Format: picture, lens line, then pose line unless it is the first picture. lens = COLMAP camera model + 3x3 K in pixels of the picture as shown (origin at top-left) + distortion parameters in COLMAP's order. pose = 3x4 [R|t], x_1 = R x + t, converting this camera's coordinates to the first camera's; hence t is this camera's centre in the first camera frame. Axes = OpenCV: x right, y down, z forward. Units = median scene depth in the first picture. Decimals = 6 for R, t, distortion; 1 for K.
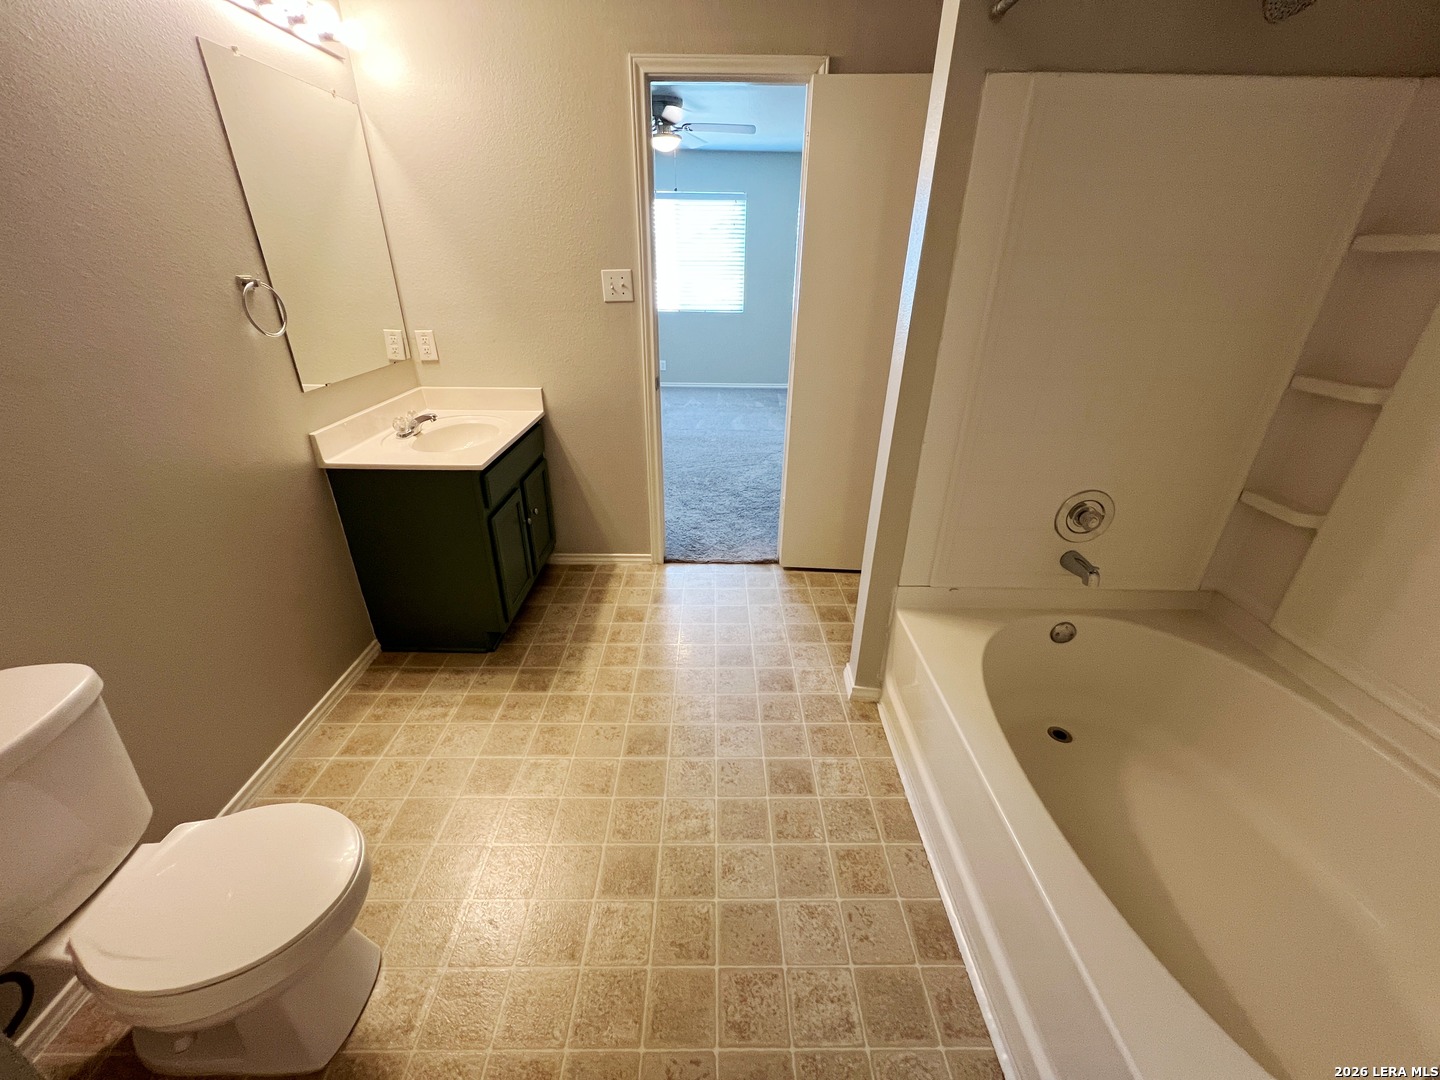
lens RADIAL K [[570.9, 0, 726.6], [0, 570.9, 539.9], [0, 0, 1]] dist [-0.000933, 0.000229]
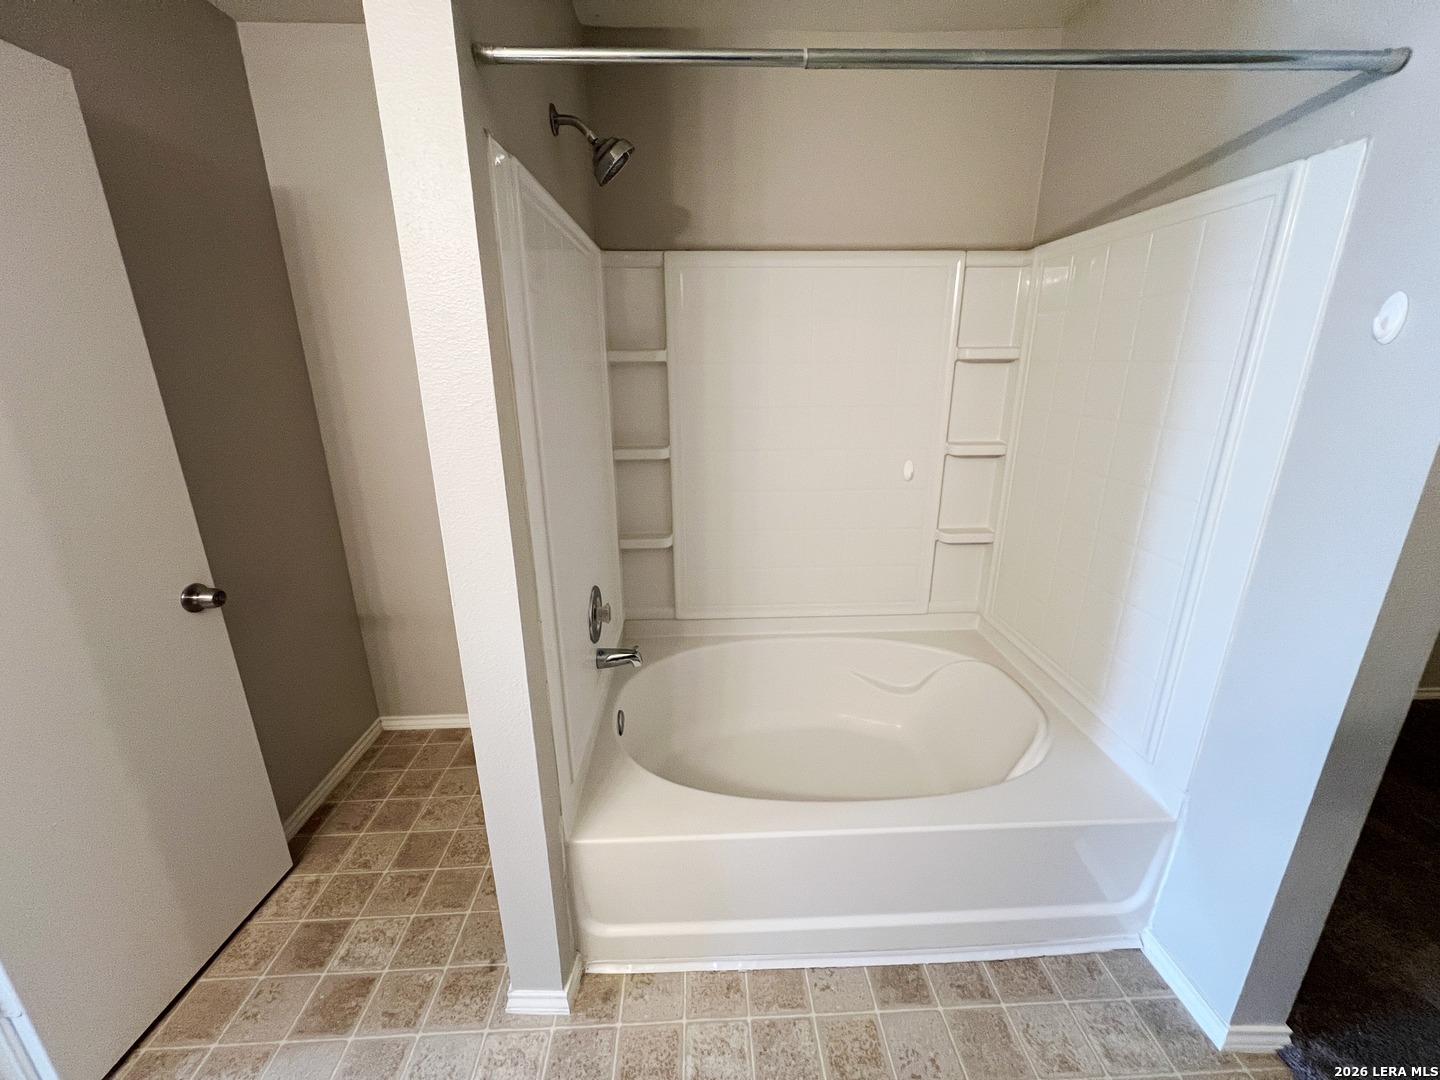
lens RADIAL K [[575.9, 0, 719.2], [0, 575.9, 539.2], [0, 0, 1]] dist [-0.000928, 0.000340]
pose [[-0.029936, -0.291578, 0.956079, -0.250646], [0.443108, 0.853513, 0.274172, -0.276021], [-0.895968, 0.431854, 0.103649, 0.553129]]
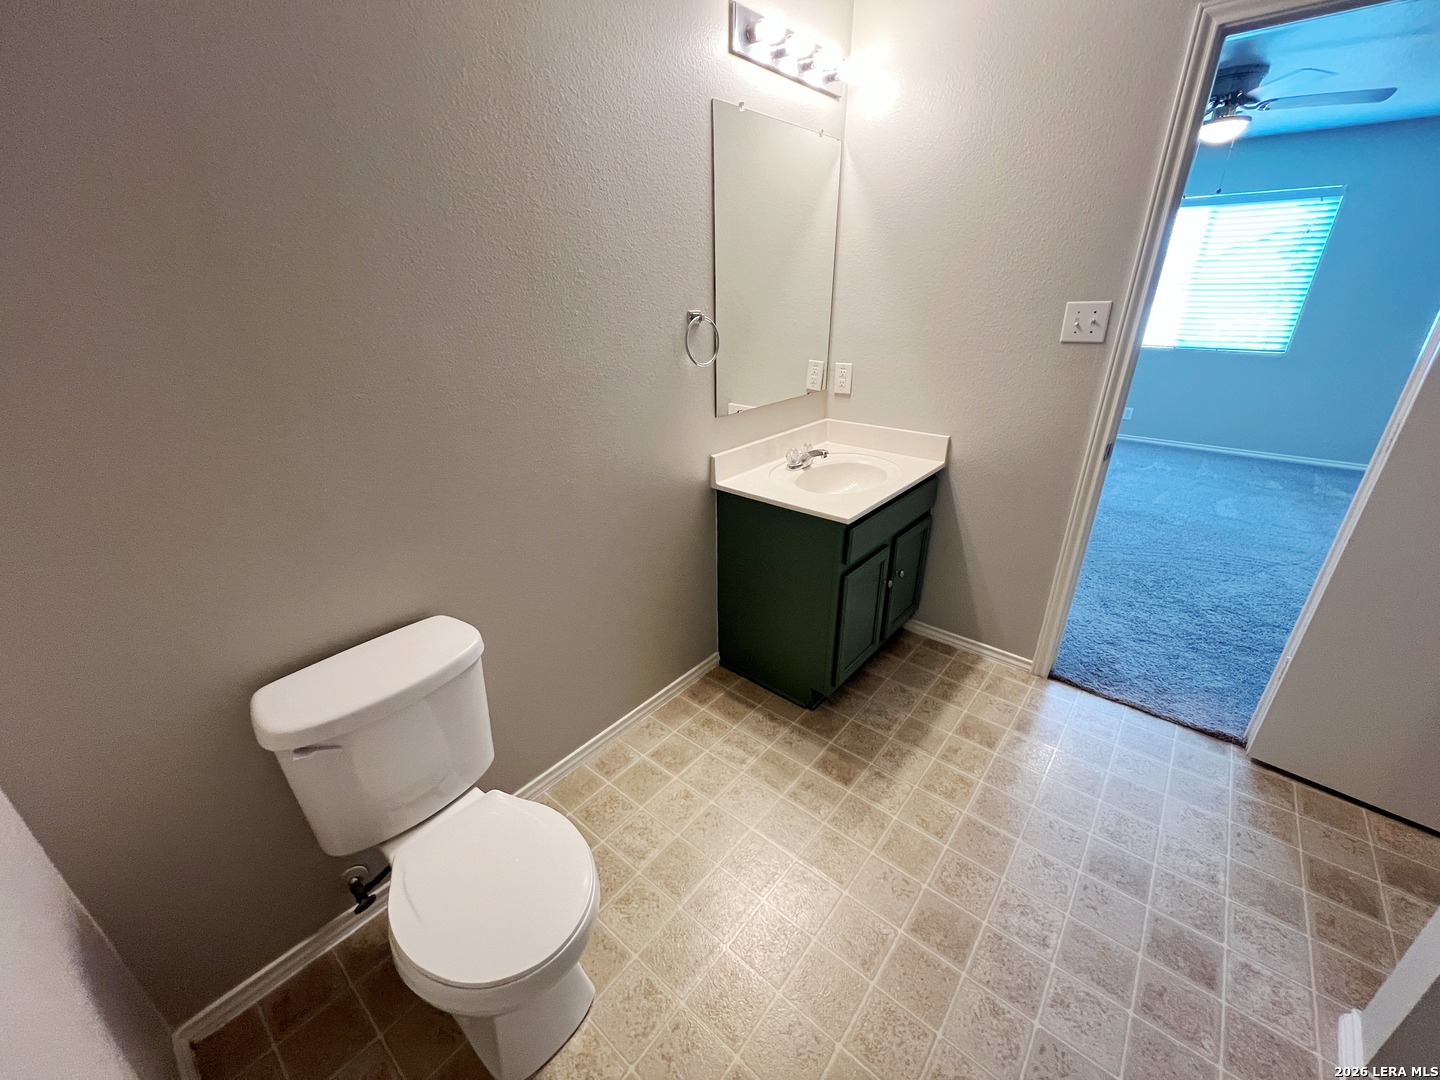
lens RADIAL K [[580.4, 0, 724.8], [0, 580.4, 536.3], [0, 0, 1]] dist [-0.000865, 0.000396]
pose [[0.757670, 0.242739, -0.605817, -0.019433], [-0.271594, 0.961335, 0.045517, -0.083338], [0.593442, 0.130050, 0.794301, 0.152199]]
